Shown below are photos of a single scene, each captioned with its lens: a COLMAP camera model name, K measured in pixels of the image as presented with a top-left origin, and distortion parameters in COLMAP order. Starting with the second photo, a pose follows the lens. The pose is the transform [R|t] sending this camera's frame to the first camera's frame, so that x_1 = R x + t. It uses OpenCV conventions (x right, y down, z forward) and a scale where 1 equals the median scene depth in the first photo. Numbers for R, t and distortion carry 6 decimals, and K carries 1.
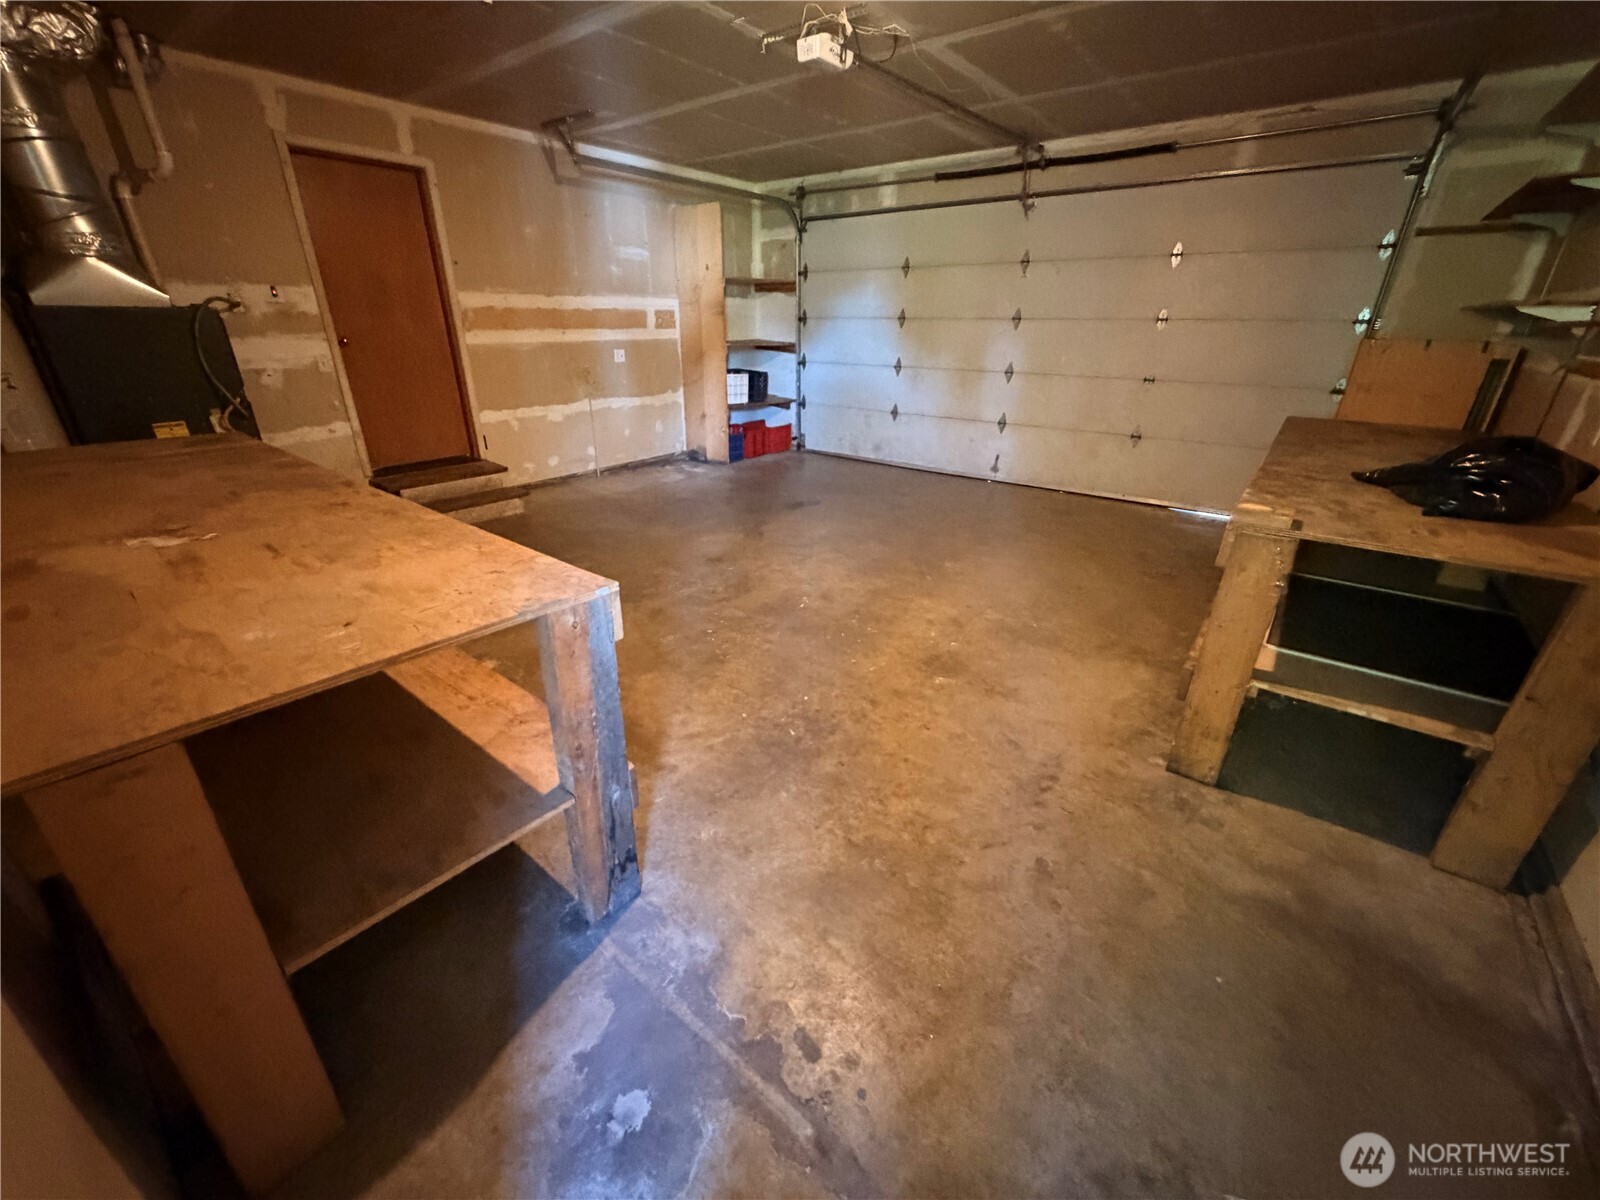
lens RADIAL K [[639.4, 0, 794.0], [0, 639.4, 598.7], [0, 0, 1]] dist [0.000865, -0.000390]
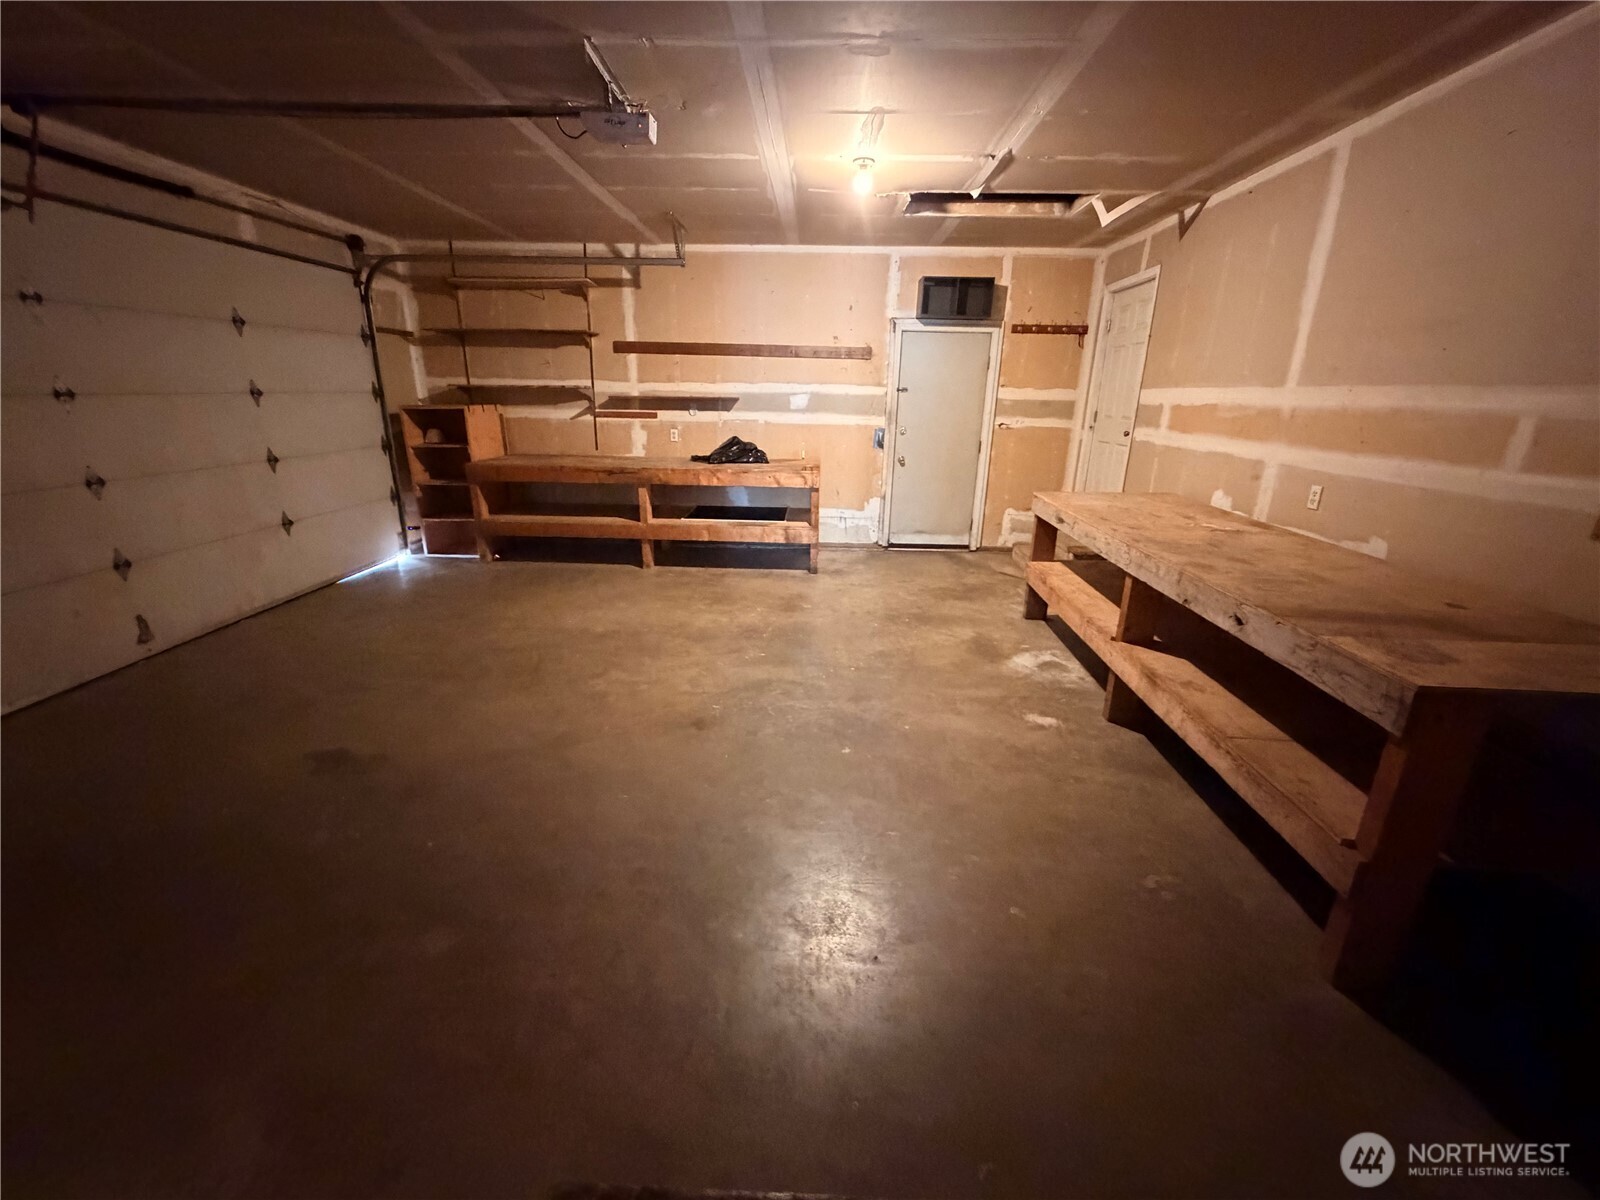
lens RADIAL K [[639.4, 0, 794.0], [0, 639.4, 598.7], [0, 0, 1]] dist [0.000865, -0.000390]
pose [[-0.570673, -0.277913, 0.772720, -0.883270], [0.310591, 0.798039, 0.516398, -0.648277], [-0.760175, 0.534694, -0.369103, 1.360502]]
